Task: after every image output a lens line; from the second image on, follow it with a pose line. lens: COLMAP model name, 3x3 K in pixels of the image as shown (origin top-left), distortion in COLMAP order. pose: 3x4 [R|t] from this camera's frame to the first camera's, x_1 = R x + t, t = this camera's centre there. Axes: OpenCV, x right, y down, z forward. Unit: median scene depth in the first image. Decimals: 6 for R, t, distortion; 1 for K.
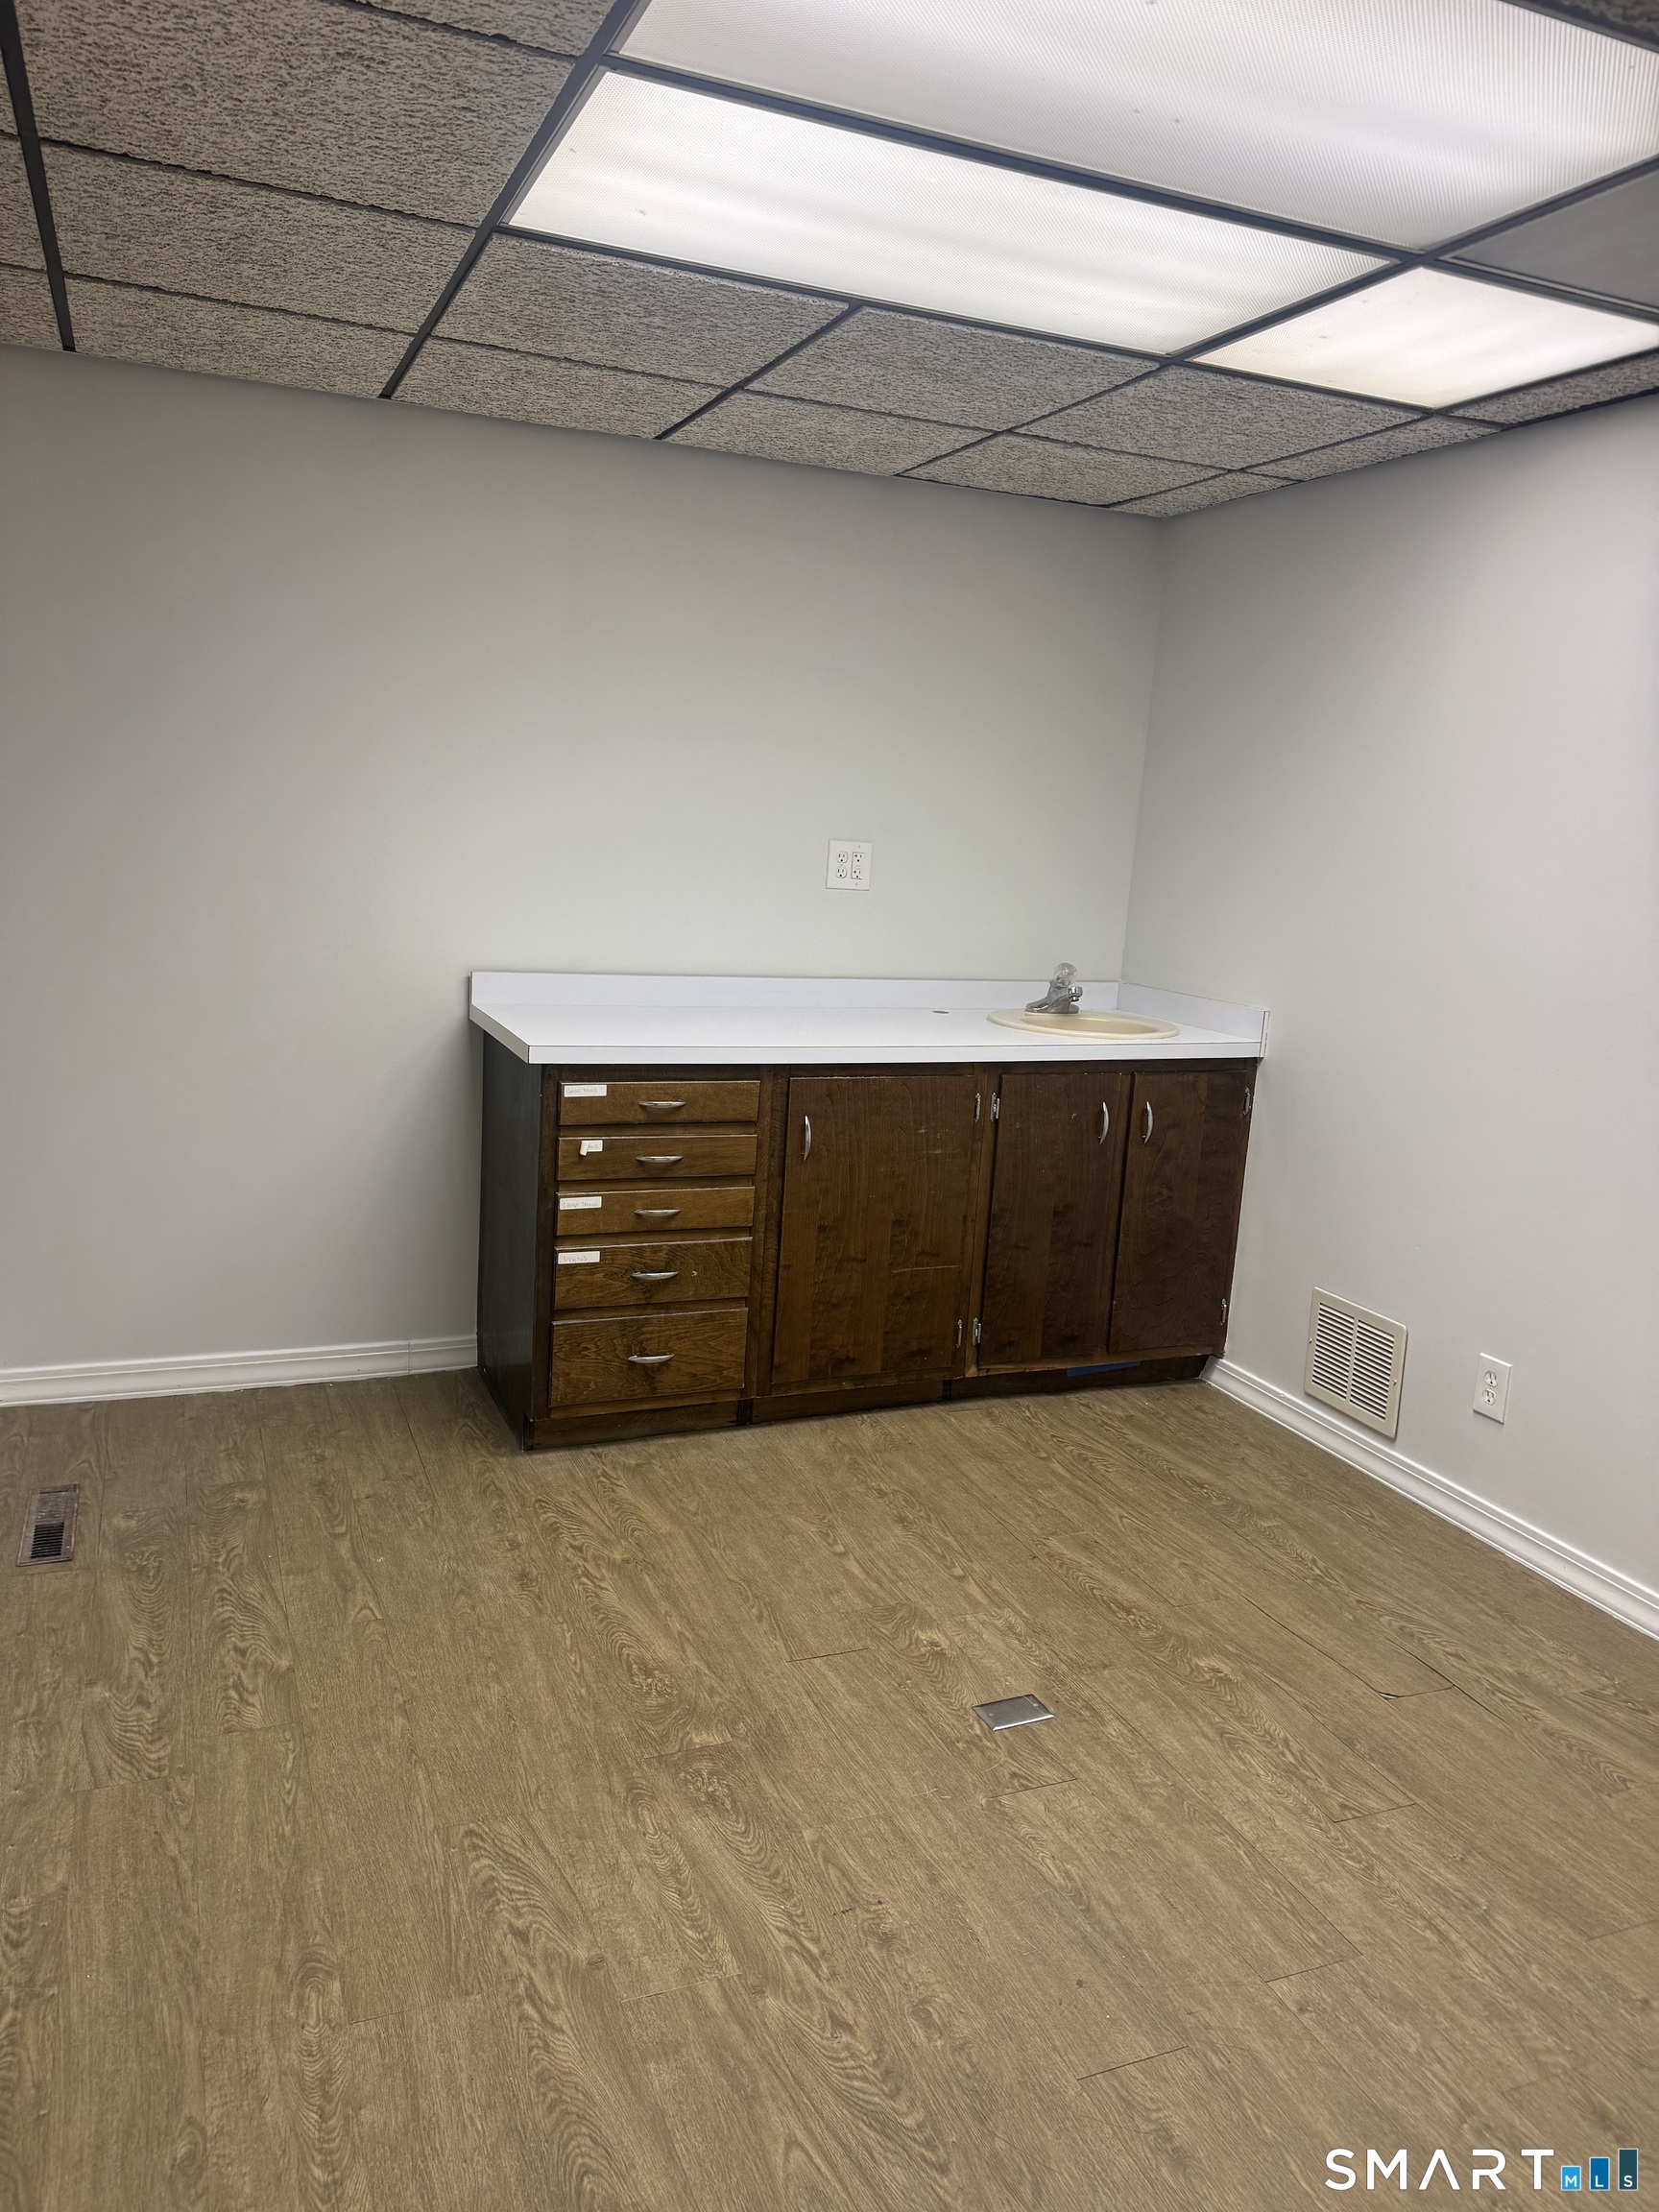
lens RADIAL K [[1387.6, 0, 1017.3], [0, 1387.6, 1085.0], [0, 0, 1]] dist [0.151898, -0.130951]
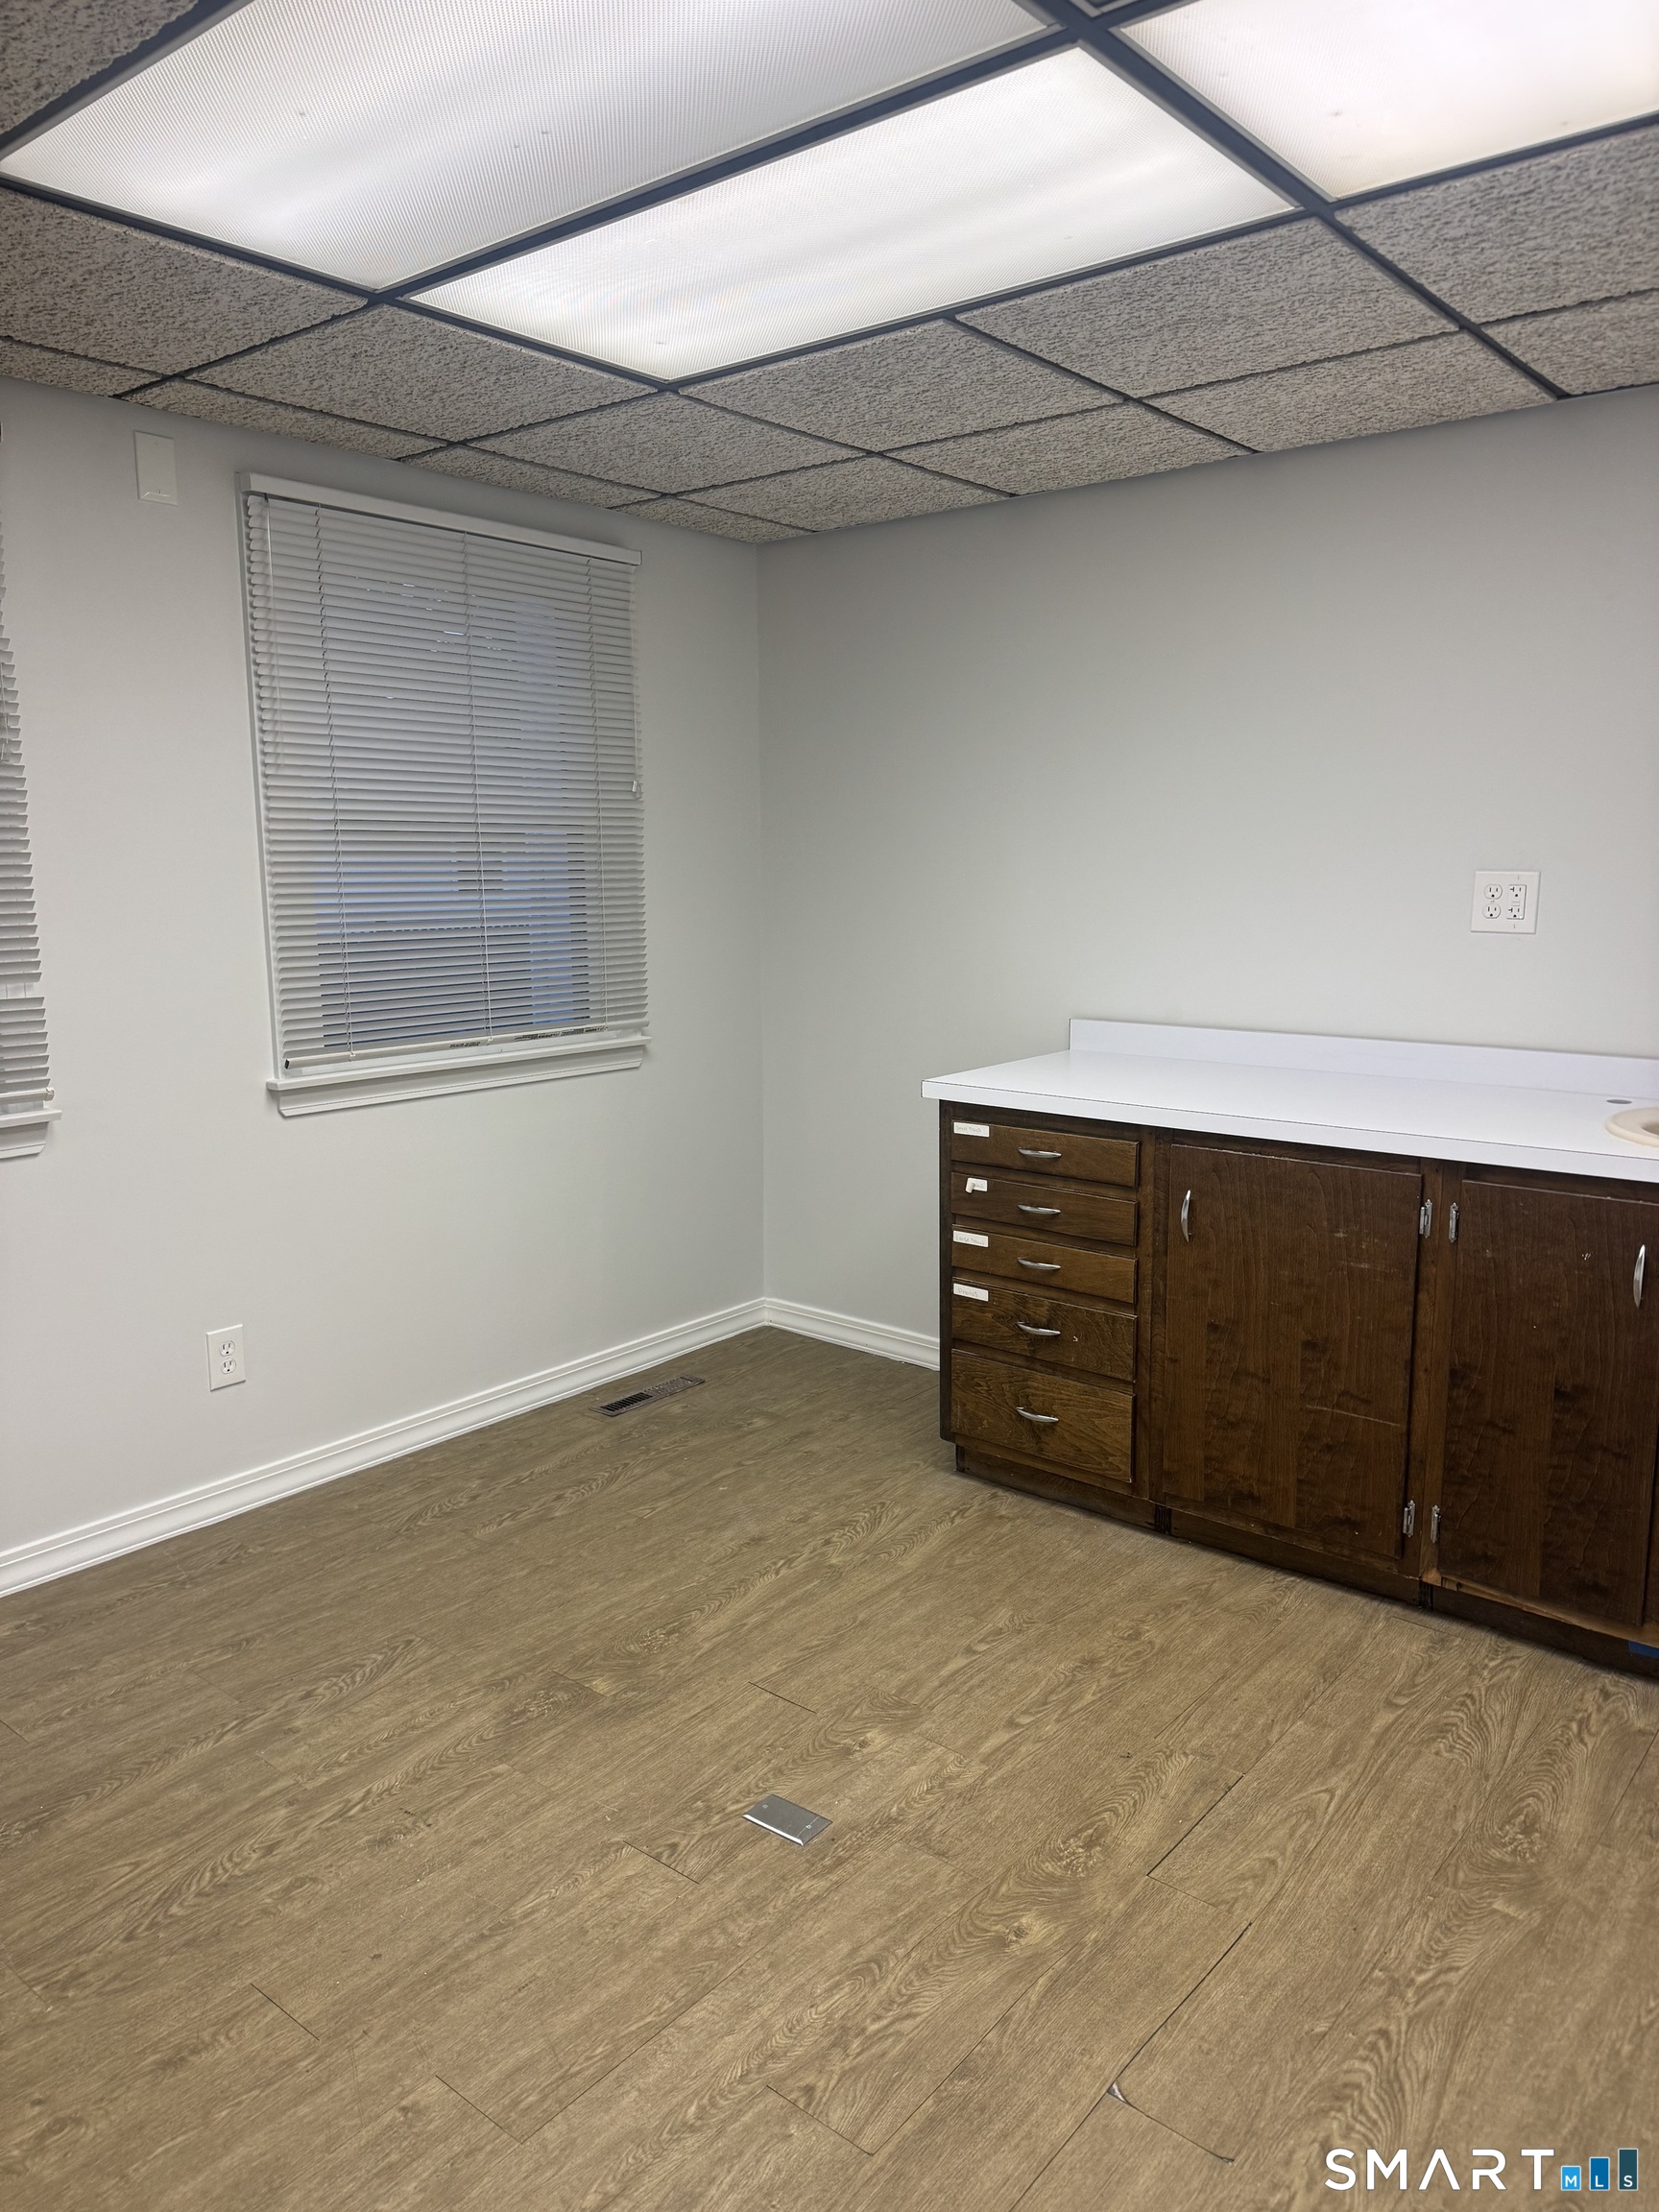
lens RADIAL K [[1550.5, 0, 857.7], [0, 1550.5, 1104.2], [0, 0, 1]] dist [0.093697, -0.061307]
pose [[0.498711, 0.084448, -0.862645, 0.584205], [-0.124682, 0.991881, 0.025018, -0.029748], [0.857754, 0.095079, 0.505191, 0.333449]]
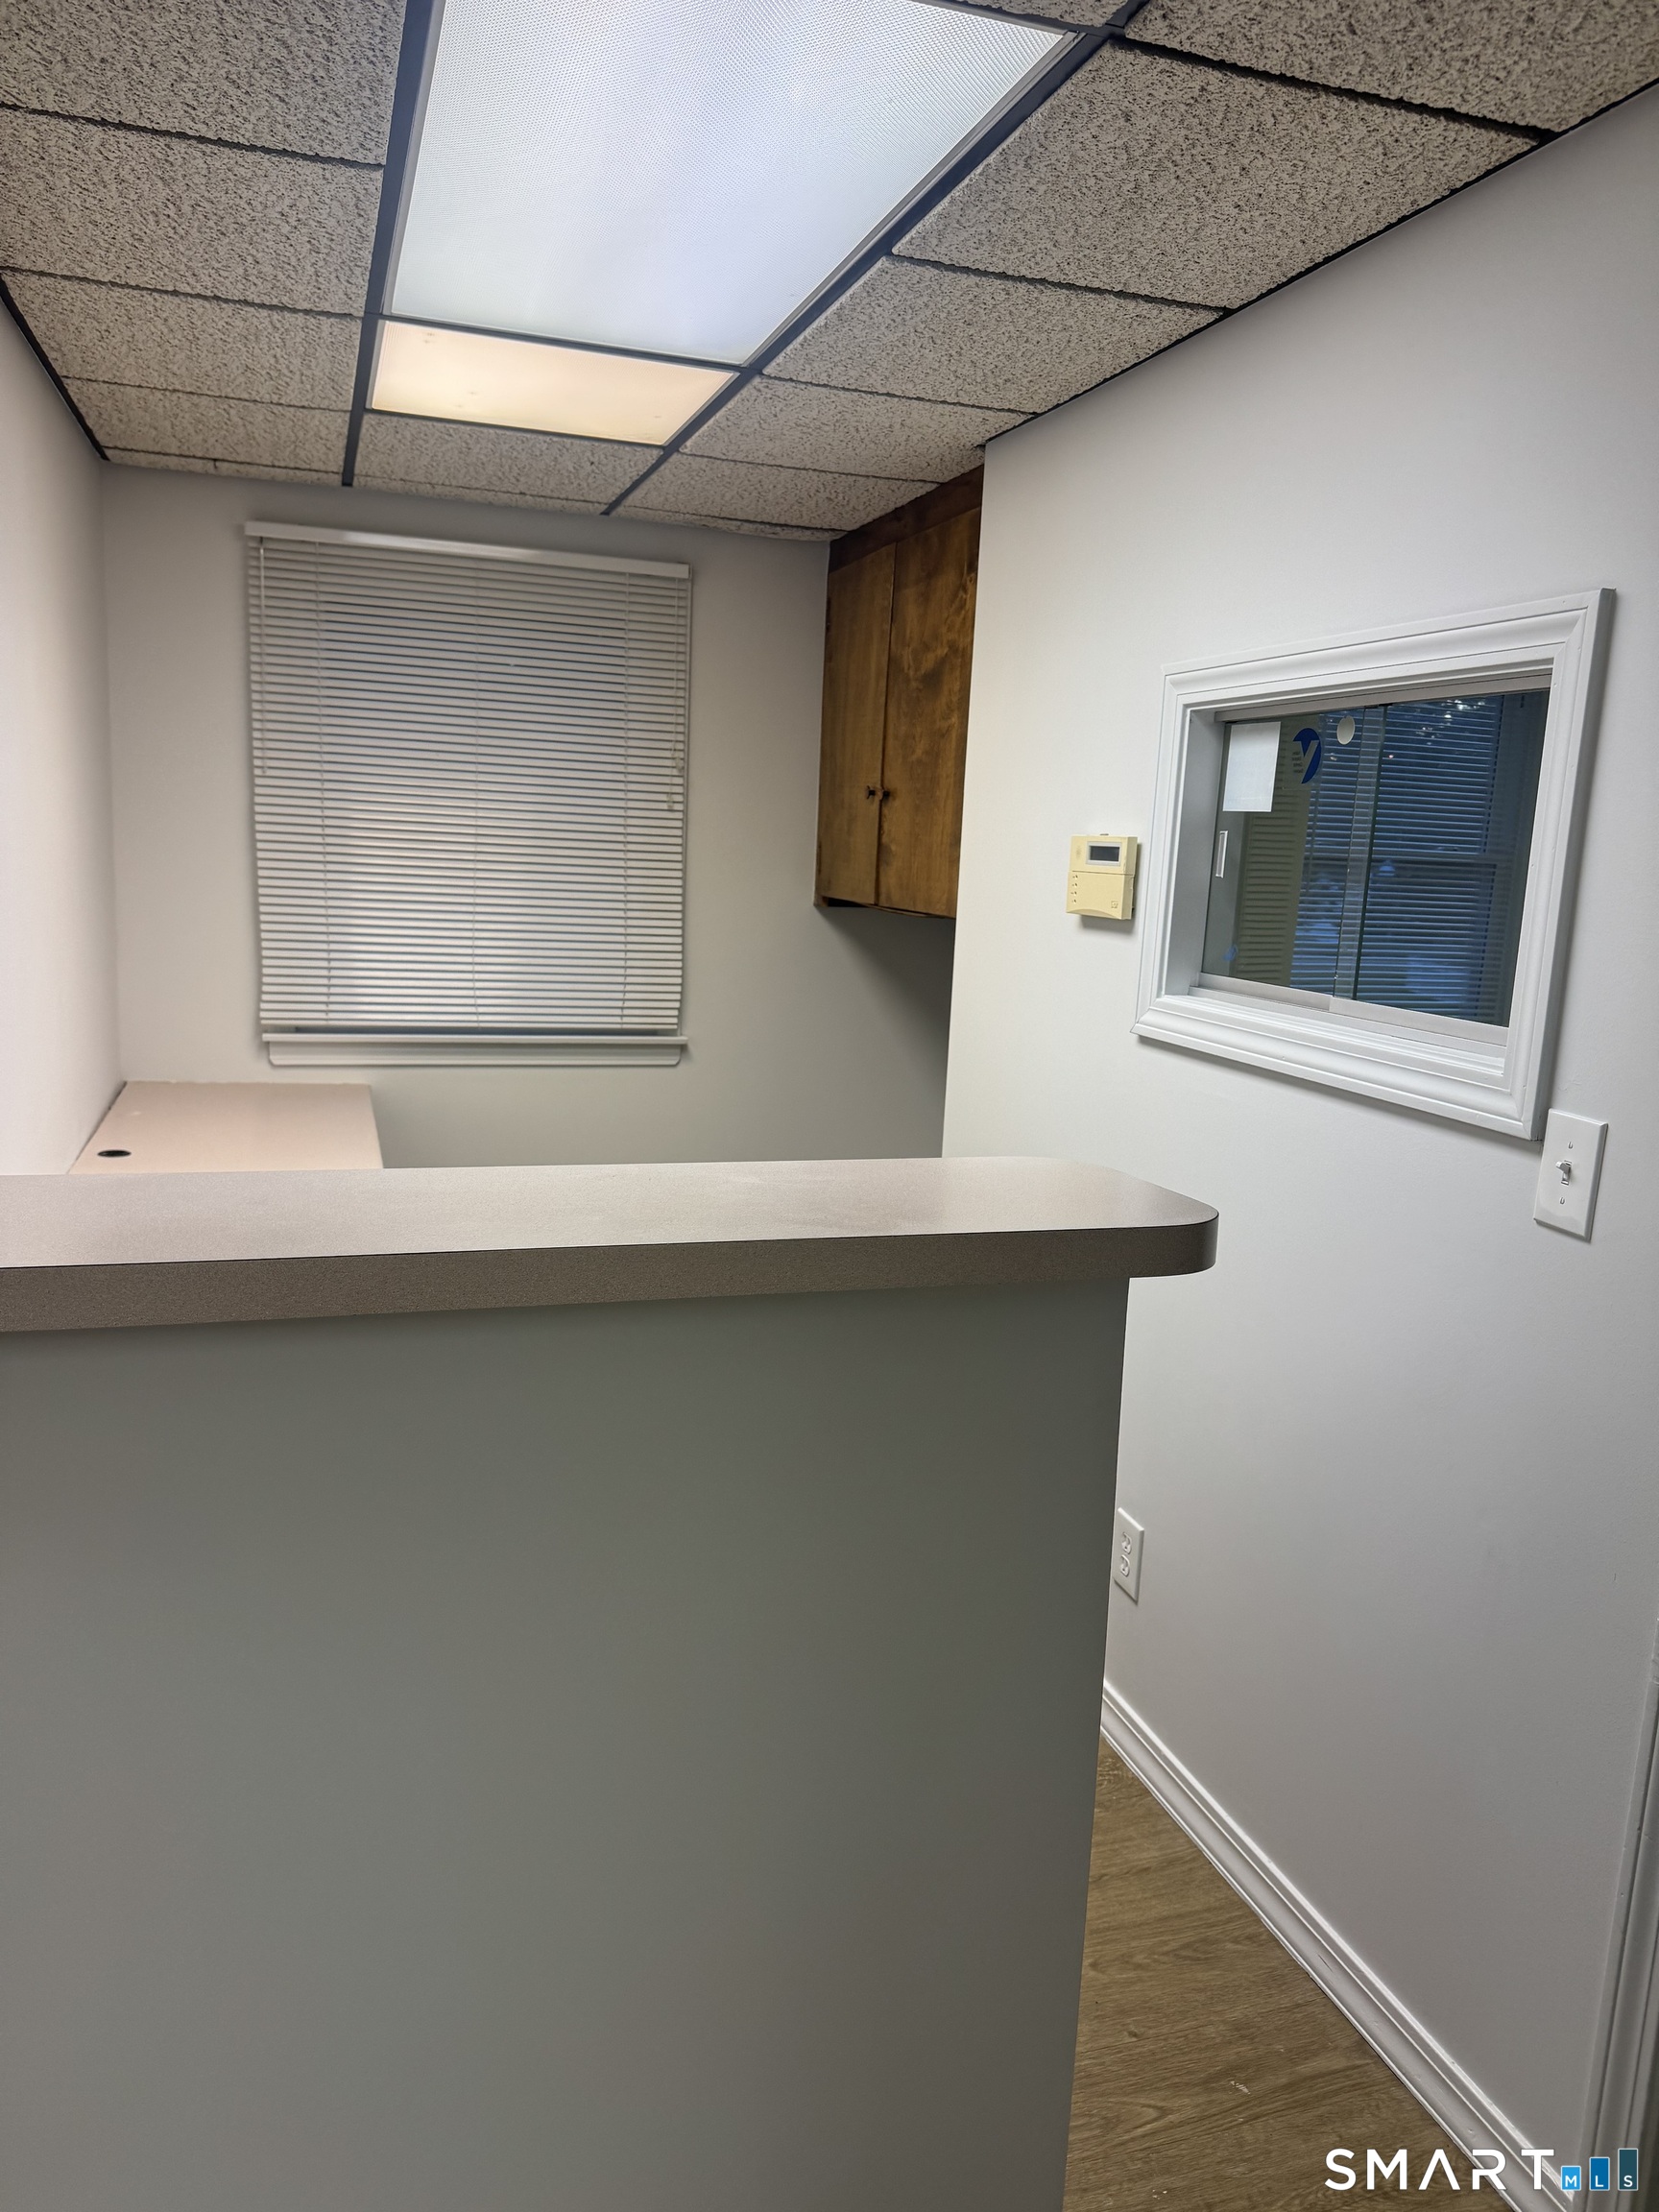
lens RADIAL K [[1522.8, 0, 829.5], [0, 1522.8, 1106.0], [0, 0, 1]] dist [0.127696, -0.220165]
pose [[-0.078081, 0.123766, -0.989235, 0.596426], [-0.228354, 0.963663, 0.138591, -0.119231], [0.970442, 0.236717, -0.046981, 0.753833]]
